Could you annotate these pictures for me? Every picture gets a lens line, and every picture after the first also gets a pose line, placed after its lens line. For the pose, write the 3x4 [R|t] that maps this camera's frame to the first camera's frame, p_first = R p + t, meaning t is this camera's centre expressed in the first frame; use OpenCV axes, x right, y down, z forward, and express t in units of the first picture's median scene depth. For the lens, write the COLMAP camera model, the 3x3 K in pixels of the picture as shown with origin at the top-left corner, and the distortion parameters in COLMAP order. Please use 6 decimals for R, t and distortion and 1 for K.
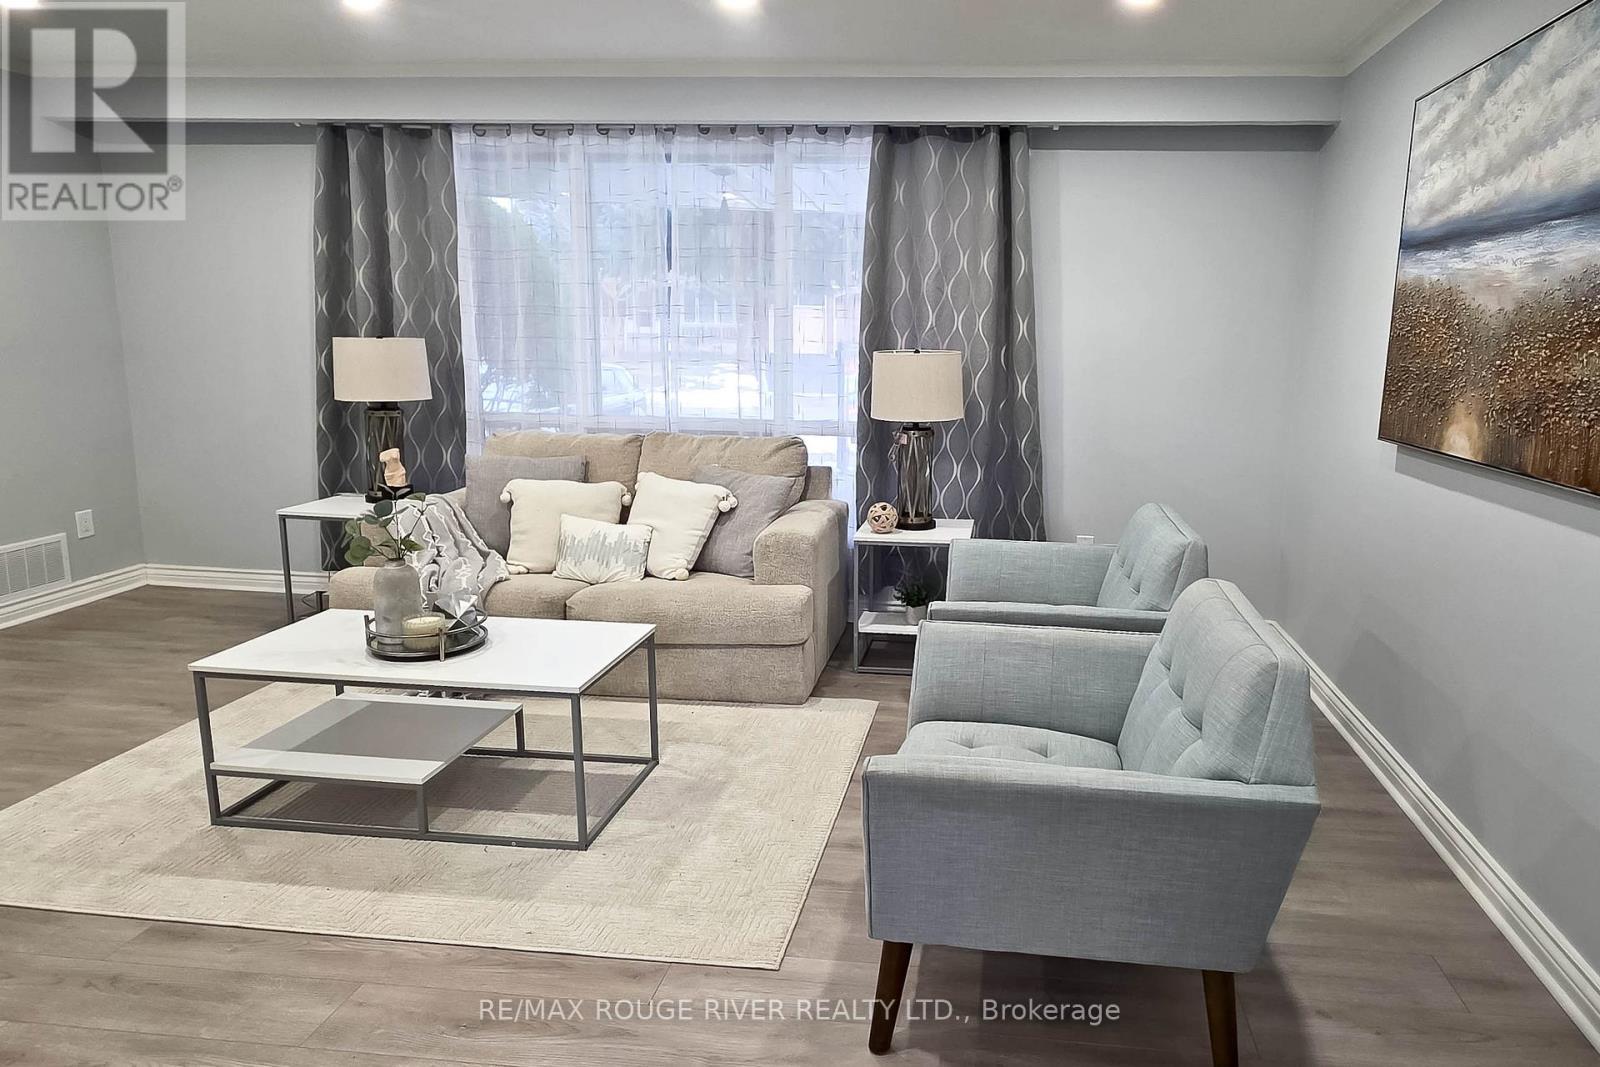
lens RADIAL K [[983.2, 0, 912.2], [0, 983.2, 516.1], [0, 0, 1]] dist [-0.001172, 0.001158]
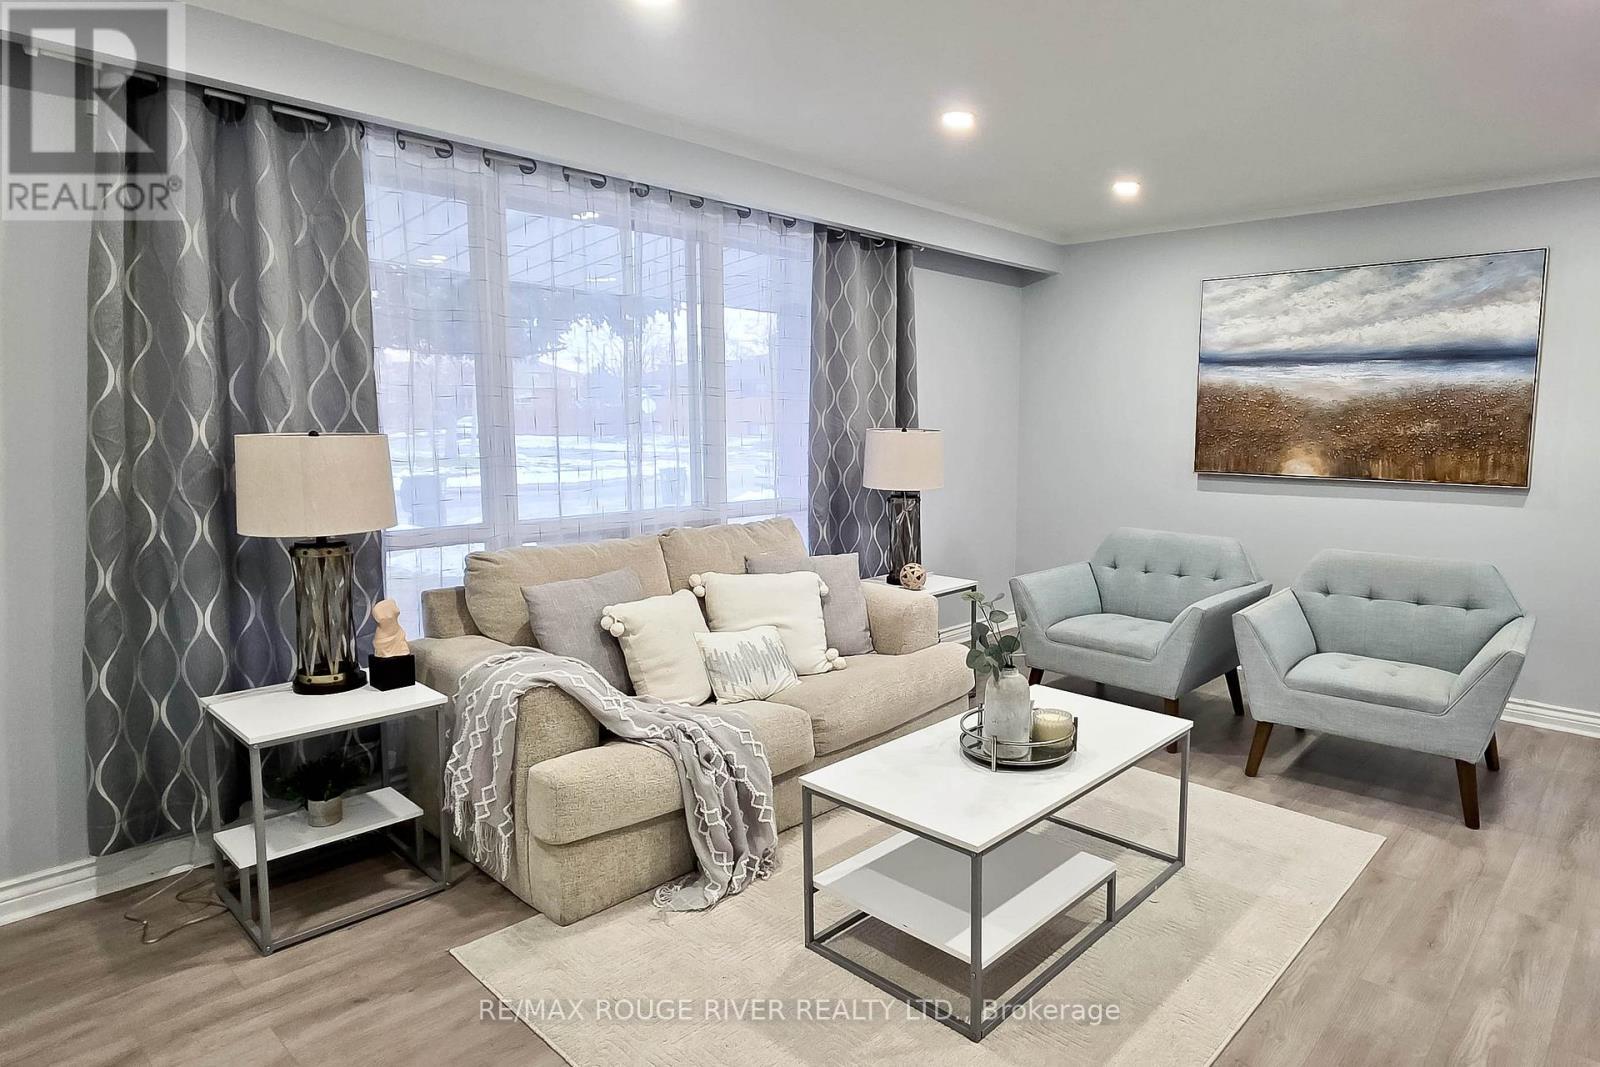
lens RADIAL K [[919.1, 0, 902.0], [0, 919.1, 521.3], [0, 0, 1]] dist [0.003779, -0.001728]
pose [[0.576431, -0.110675, 0.809616, -0.859403], [0.151462, 0.988088, 0.027235, -0.088471], [-0.802986, 0.106927, 0.586328, 0.371939]]
